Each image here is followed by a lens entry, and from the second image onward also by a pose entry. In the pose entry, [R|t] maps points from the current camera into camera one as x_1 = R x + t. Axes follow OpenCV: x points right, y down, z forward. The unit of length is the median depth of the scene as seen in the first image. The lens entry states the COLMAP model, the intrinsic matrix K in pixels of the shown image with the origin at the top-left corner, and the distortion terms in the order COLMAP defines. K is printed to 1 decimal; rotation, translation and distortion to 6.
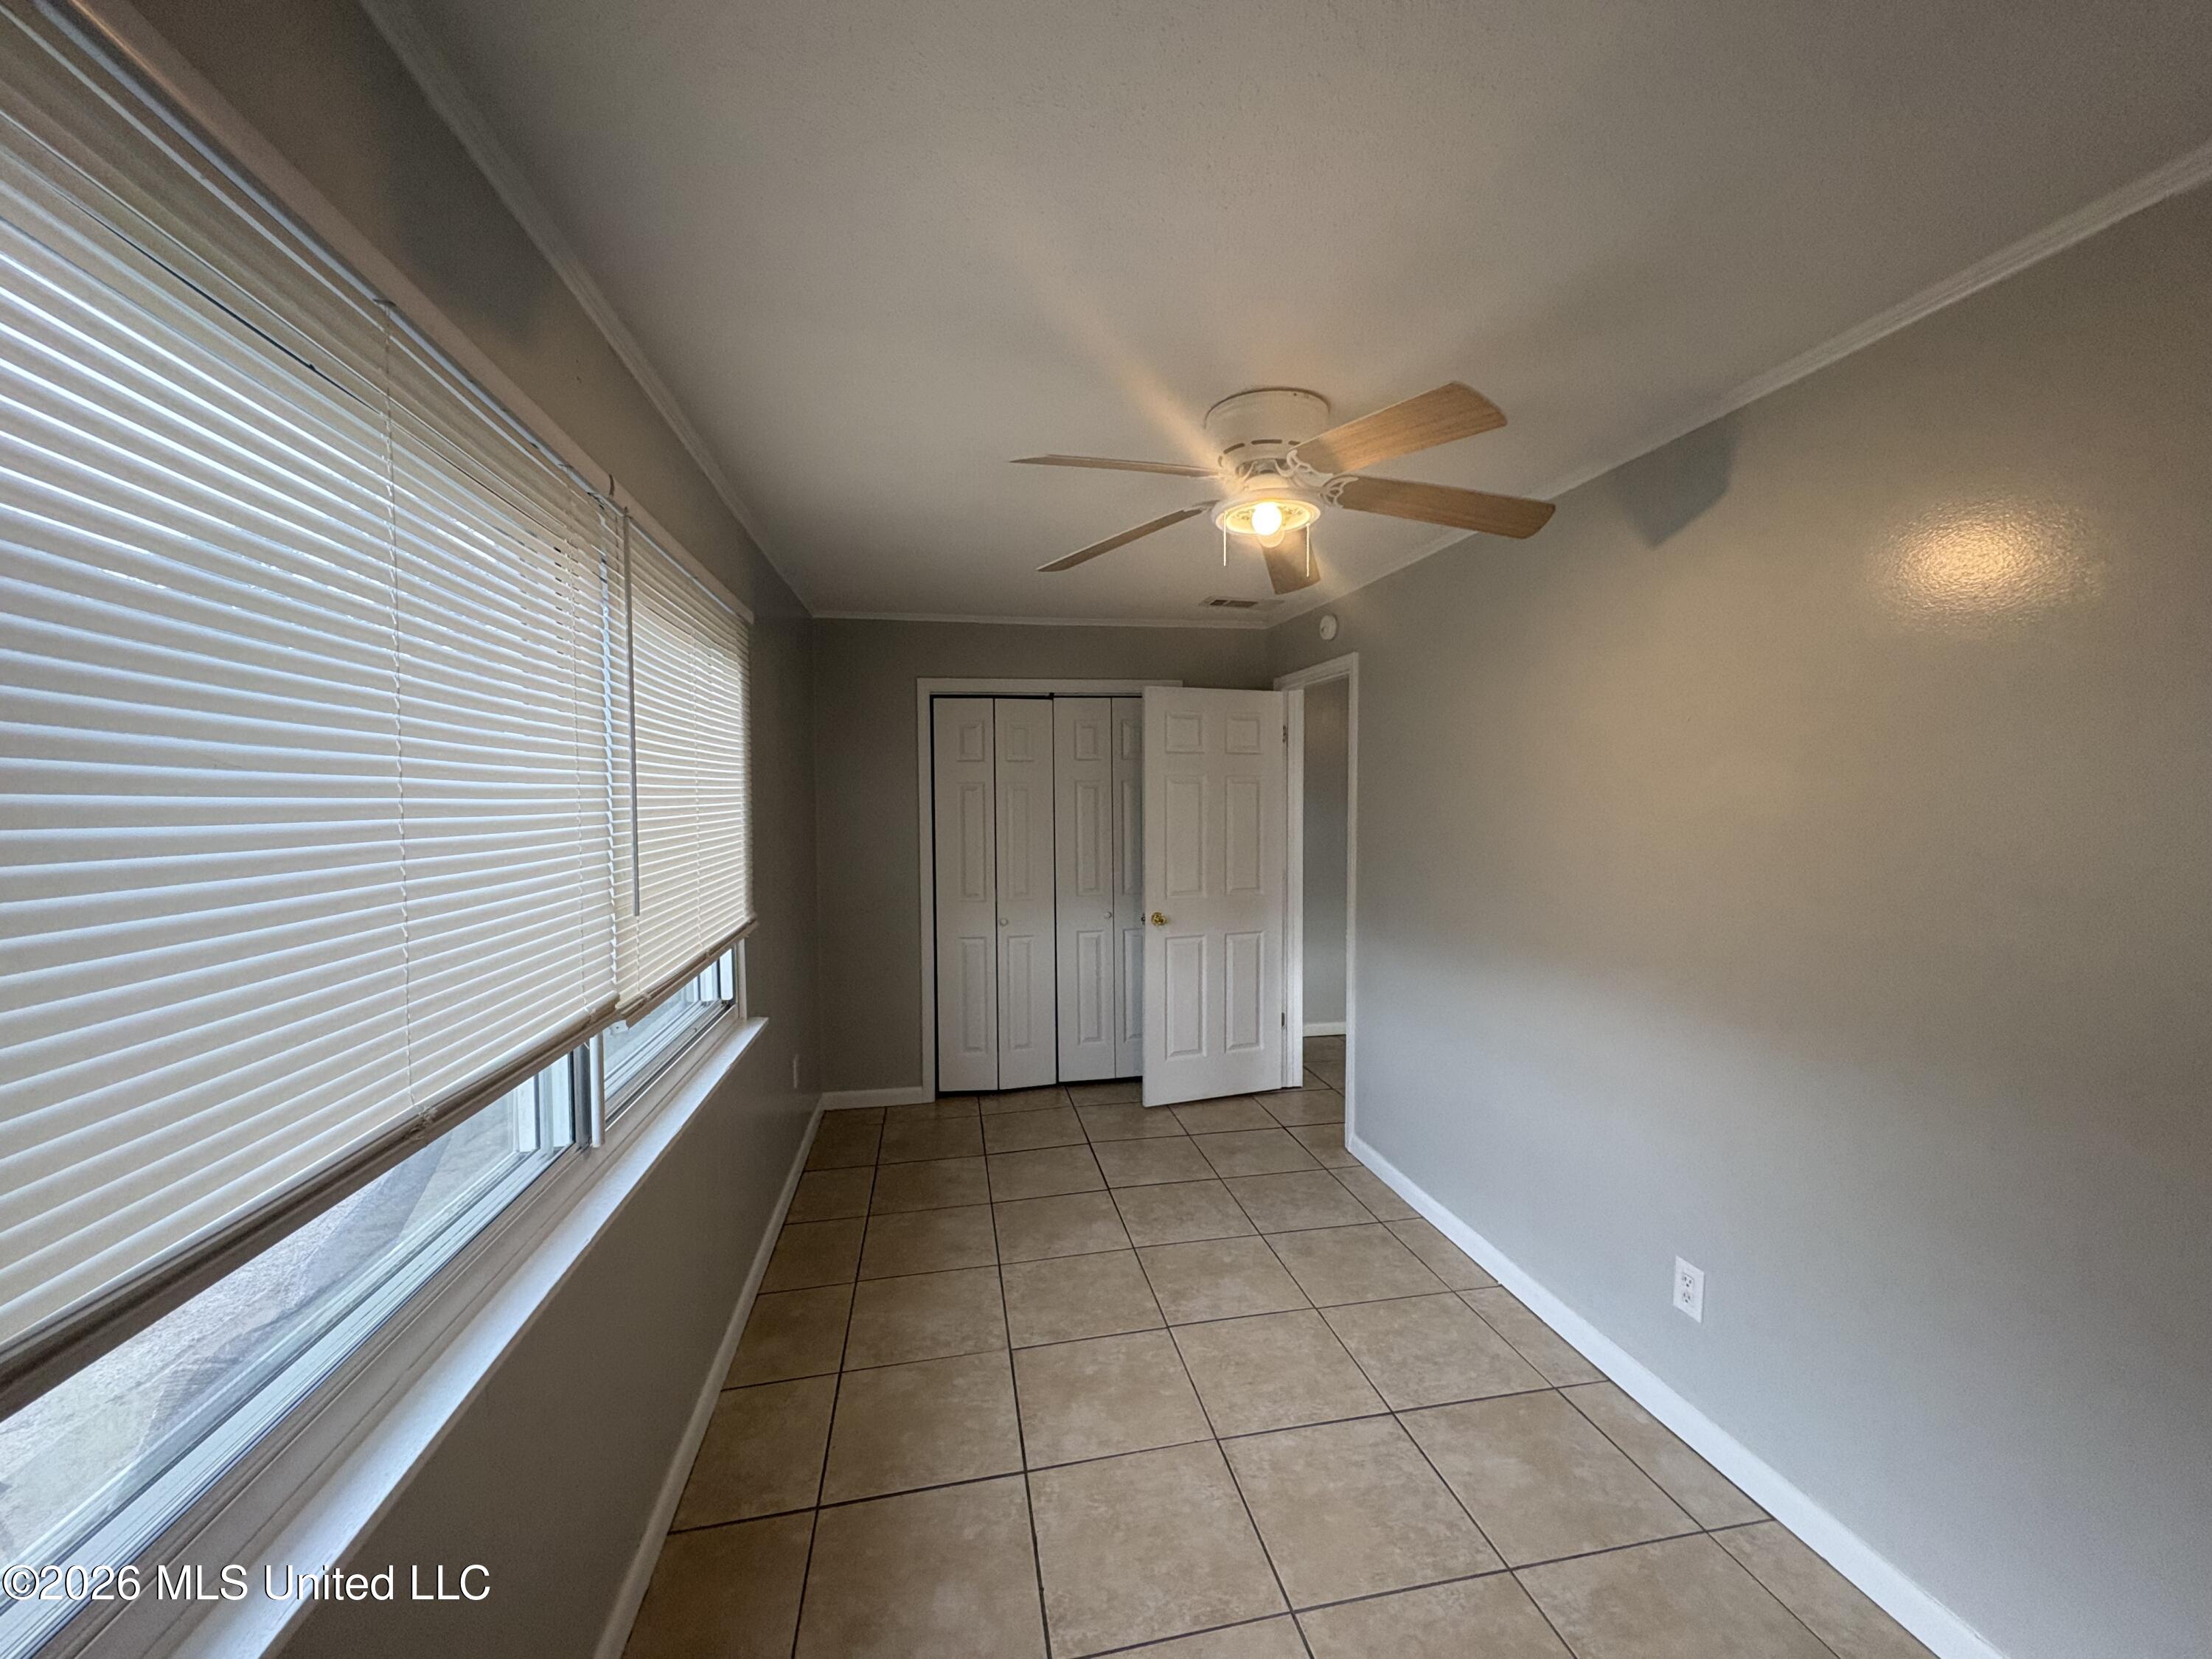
lens RADIAL K [[883.3, 0, 1106.9], [0, 883.3, 833.4], [0, 0, 1]] dist [-0.001805, -0.000114]
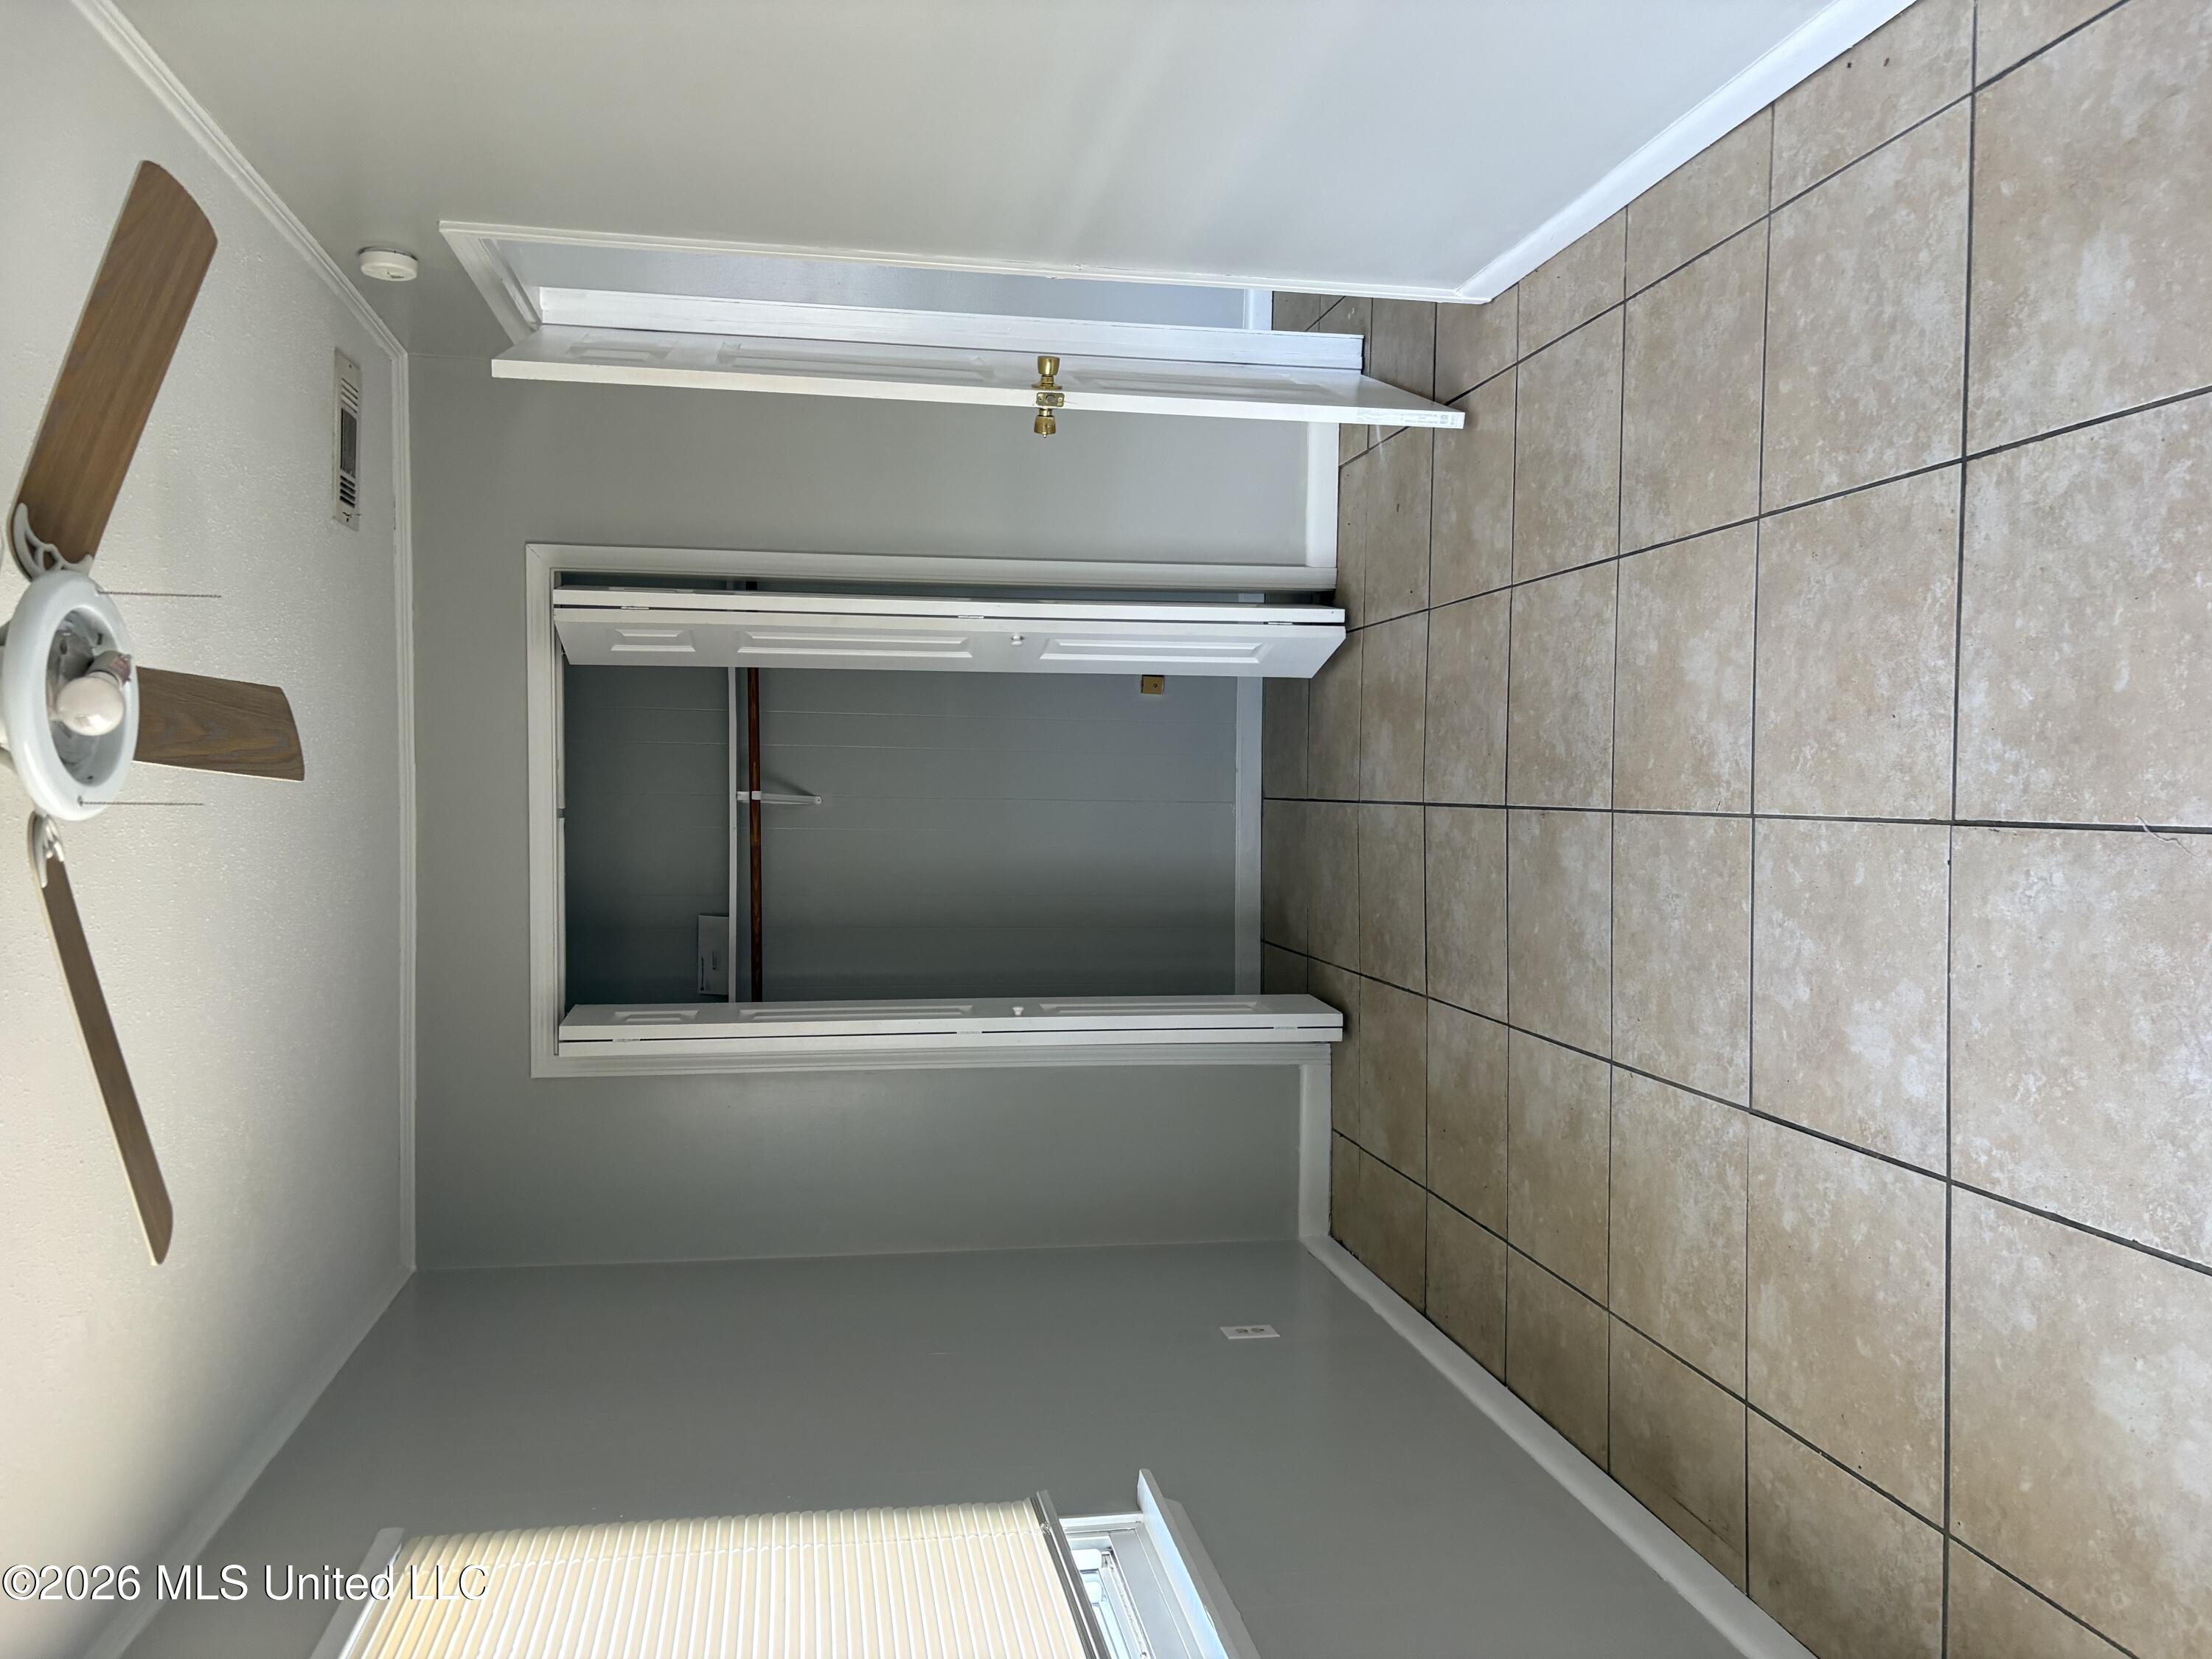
lens RADIAL K [[1667.5, 0, 1104.8], [0, 1667.5, 830.8], [0, 0, 1]] dist [0.037185, -0.041235]
pose [[0.052211, -0.974854, -0.216643, 0.280943], [0.990350, 0.022657, 0.136723, 0.034849], [-0.128377, -0.221691, 0.966629, 0.073033]]
